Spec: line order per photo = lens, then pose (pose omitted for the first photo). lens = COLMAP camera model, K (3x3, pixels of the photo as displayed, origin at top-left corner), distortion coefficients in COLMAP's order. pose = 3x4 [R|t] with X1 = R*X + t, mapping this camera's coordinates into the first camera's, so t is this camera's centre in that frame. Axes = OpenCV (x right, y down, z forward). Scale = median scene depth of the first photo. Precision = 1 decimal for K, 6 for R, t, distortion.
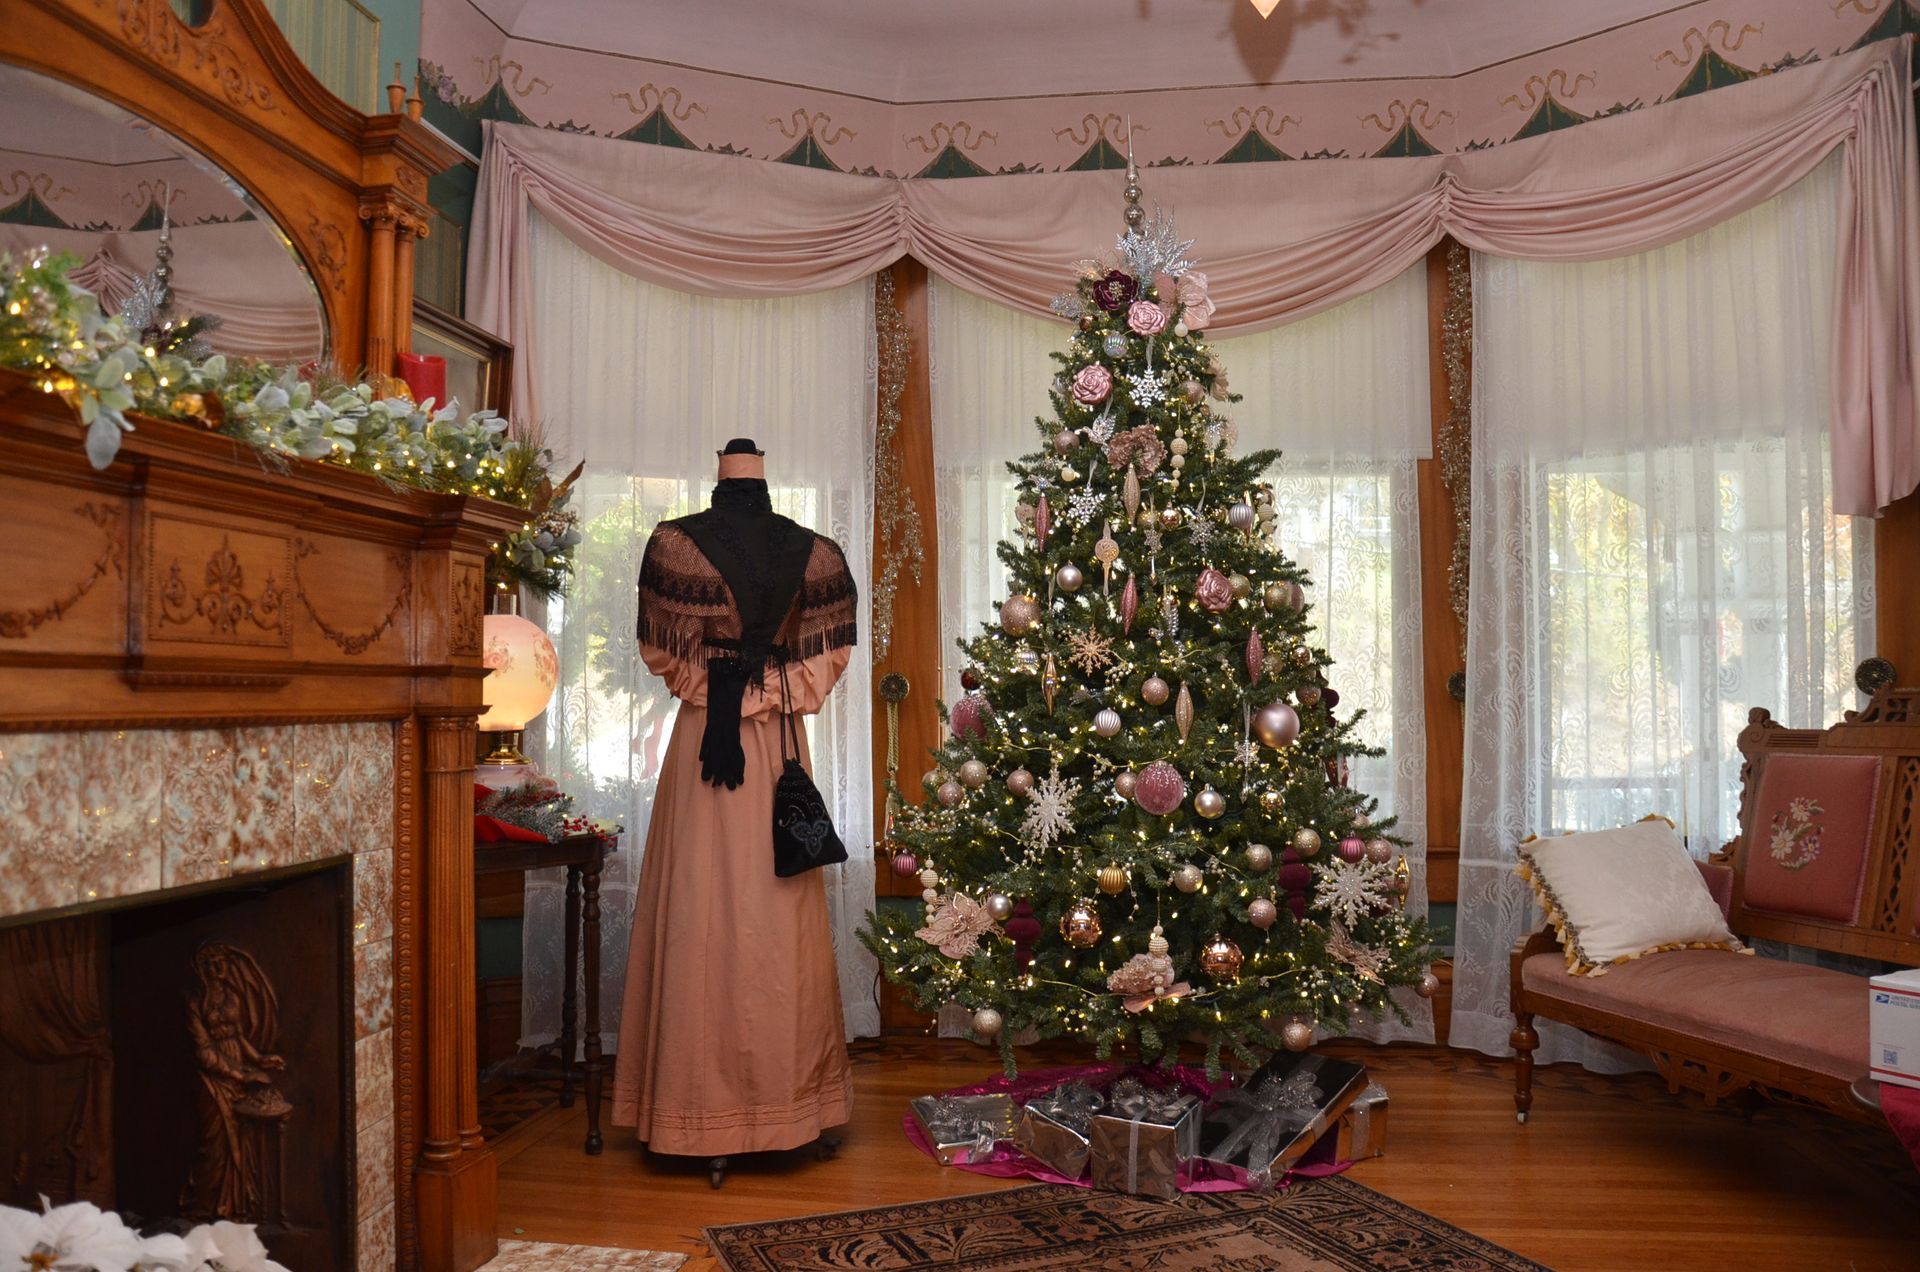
lens RADIAL K [[1502.6, 0, 975.6], [0, 1502.6, 635.4], [0, 0, 1]] dist [-0.112498, 0.040552]
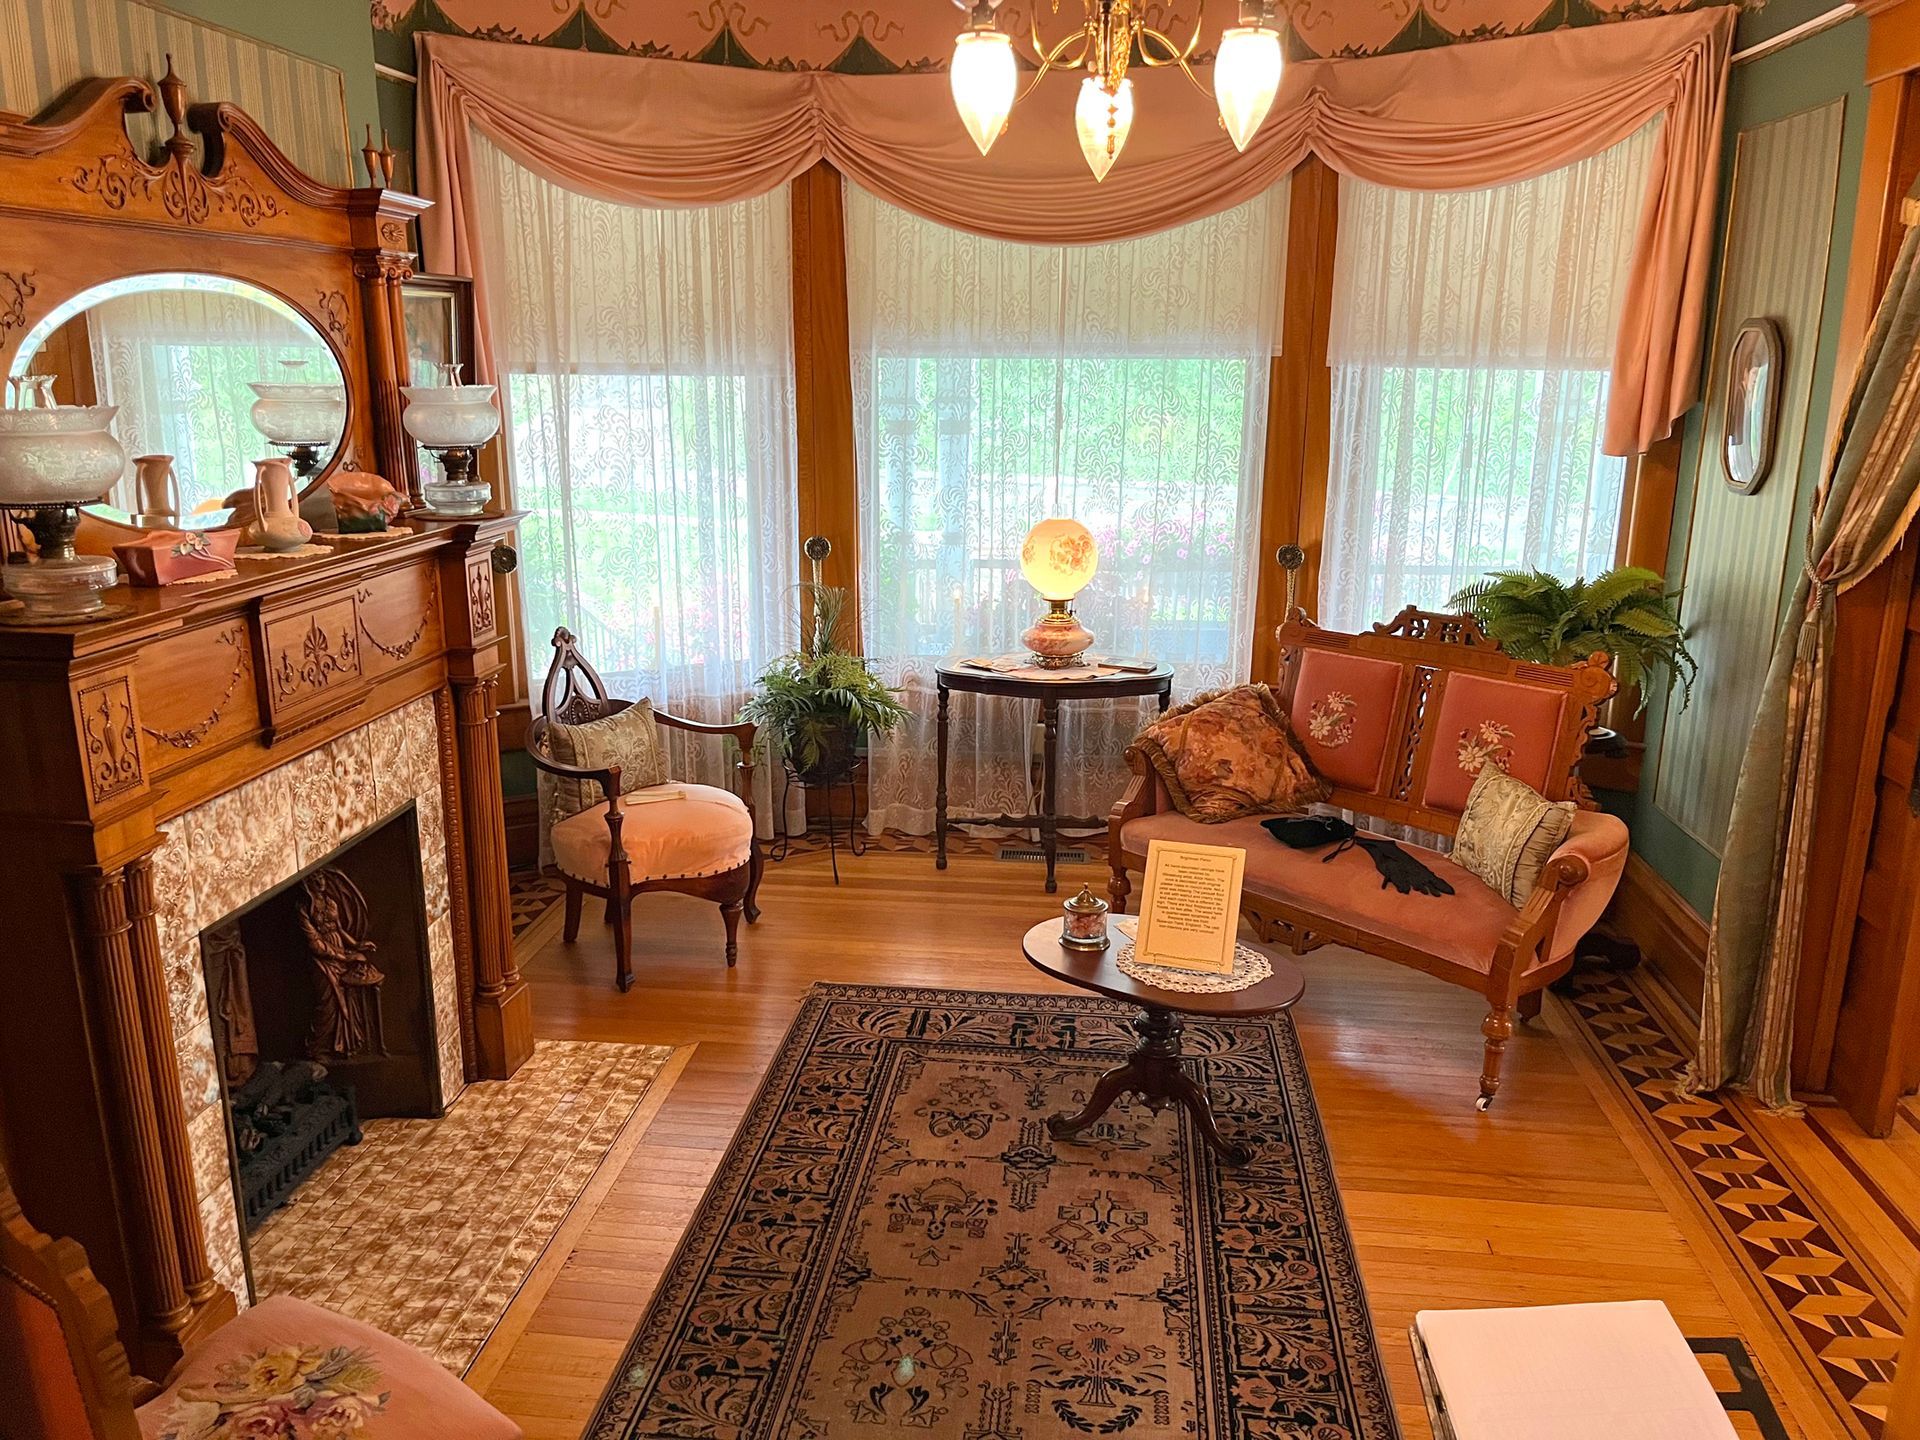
lens RADIAL K [[1459.3, 0, 958.0], [0, 1459.3, 724.1], [0, 0, 1]] dist [0.022693, -0.031933]
pose [[0.999411, -0.003913, 0.034103, 0.031329], [-0.005717, 0.960635, 0.277754, -0.300056], [-0.033847, -0.277785, 0.960047, -0.296429]]
